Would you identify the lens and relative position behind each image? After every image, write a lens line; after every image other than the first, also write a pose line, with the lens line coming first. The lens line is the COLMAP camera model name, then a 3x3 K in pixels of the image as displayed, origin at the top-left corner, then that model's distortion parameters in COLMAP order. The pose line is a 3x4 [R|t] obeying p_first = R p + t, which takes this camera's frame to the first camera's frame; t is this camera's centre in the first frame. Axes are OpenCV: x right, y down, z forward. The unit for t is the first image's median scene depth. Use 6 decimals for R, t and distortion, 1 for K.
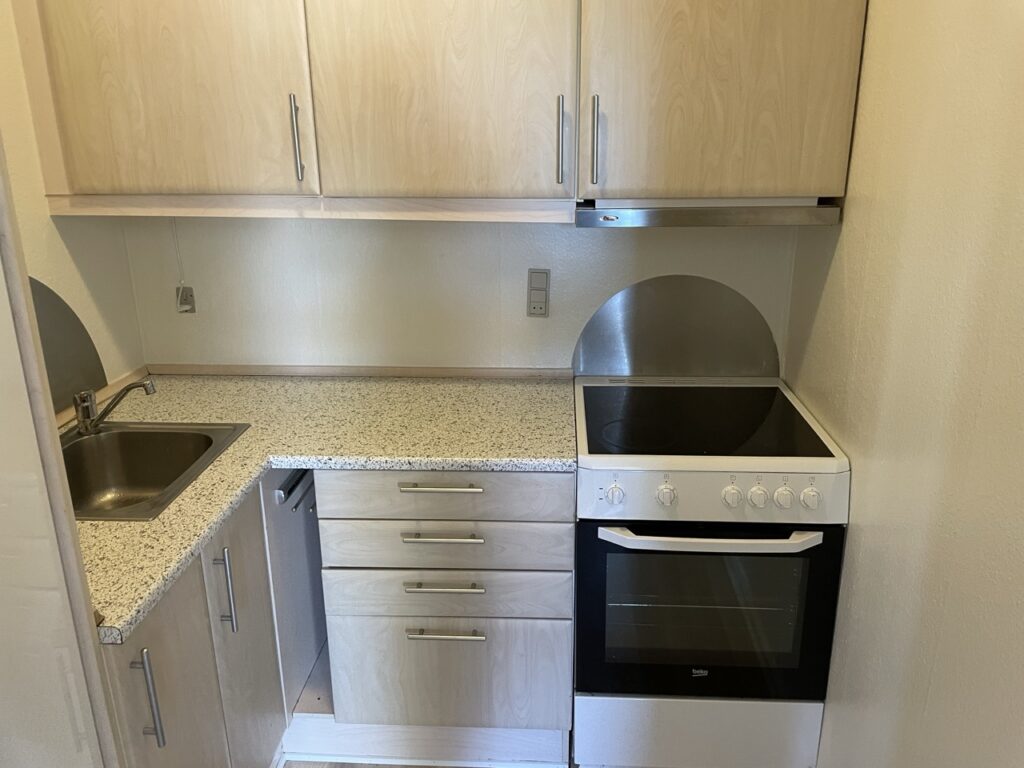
lens RADIAL K [[768.6, 0, 519.3], [0, 768.6, 373.8], [0, 0, 1]] dist [0.089609, -0.118098]
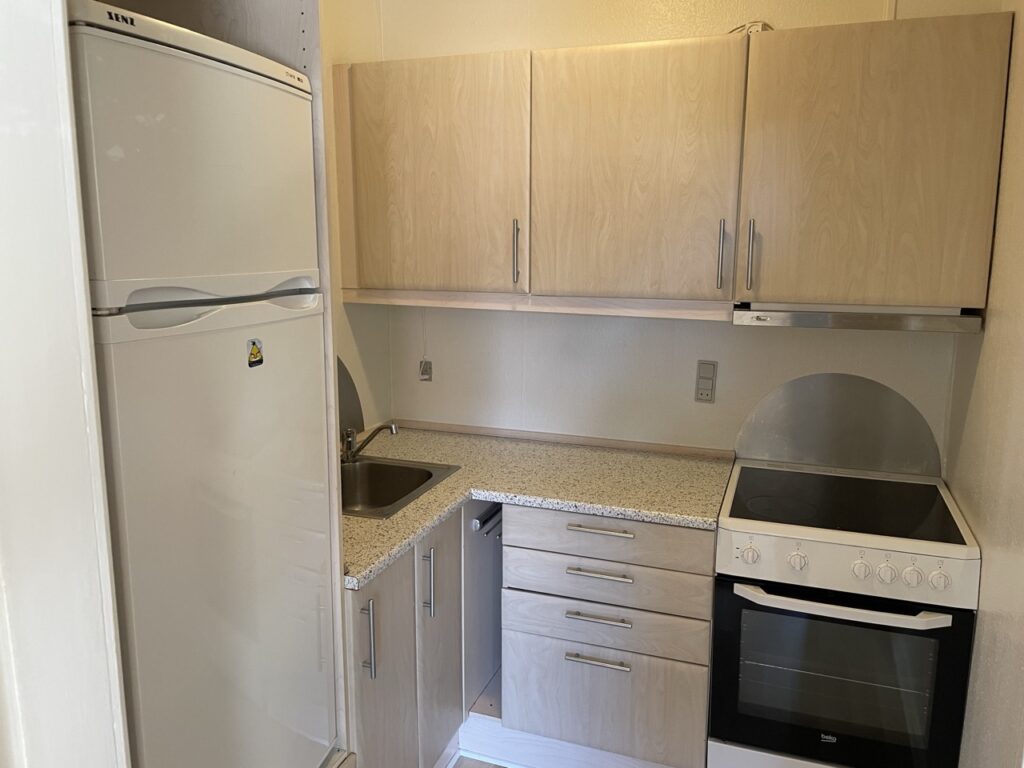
lens RADIAL K [[768.6, 0, 513.4], [0, 768.6, 375.9], [0, 0, 1]] dist [0.089609, -0.118098]
pose [[0.955661, 0.060598, -0.288165, 0.099332], [-0.097521, 0.988504, -0.115543, 0.058600], [0.277850, 0.138522, 0.950584, -0.216760]]
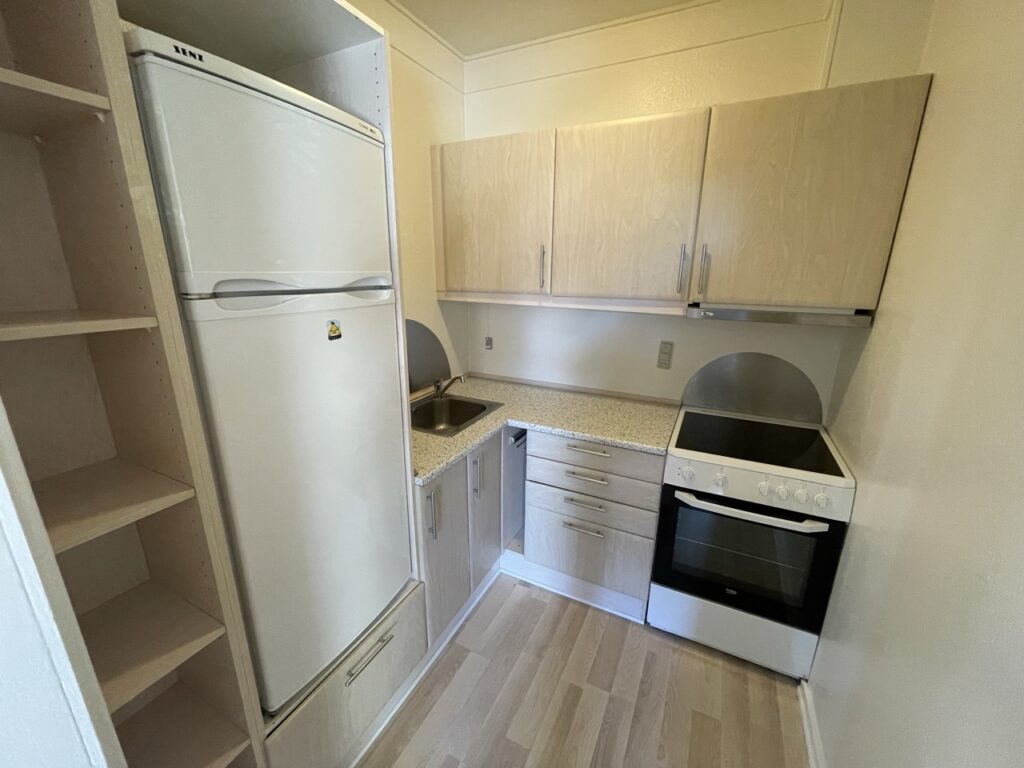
lens RADIAL K [[410.9, 0, 510.6], [0, 410.9, 384.2], [0, 0, 1]] dist [-0.005240, -0.000672]
pose [[0.914529, 0.123201, -0.385303, 0.086731], [-0.136359, 0.990635, -0.006895, 0.019557], [0.380845, 0.058845, 0.922764, -0.002035]]
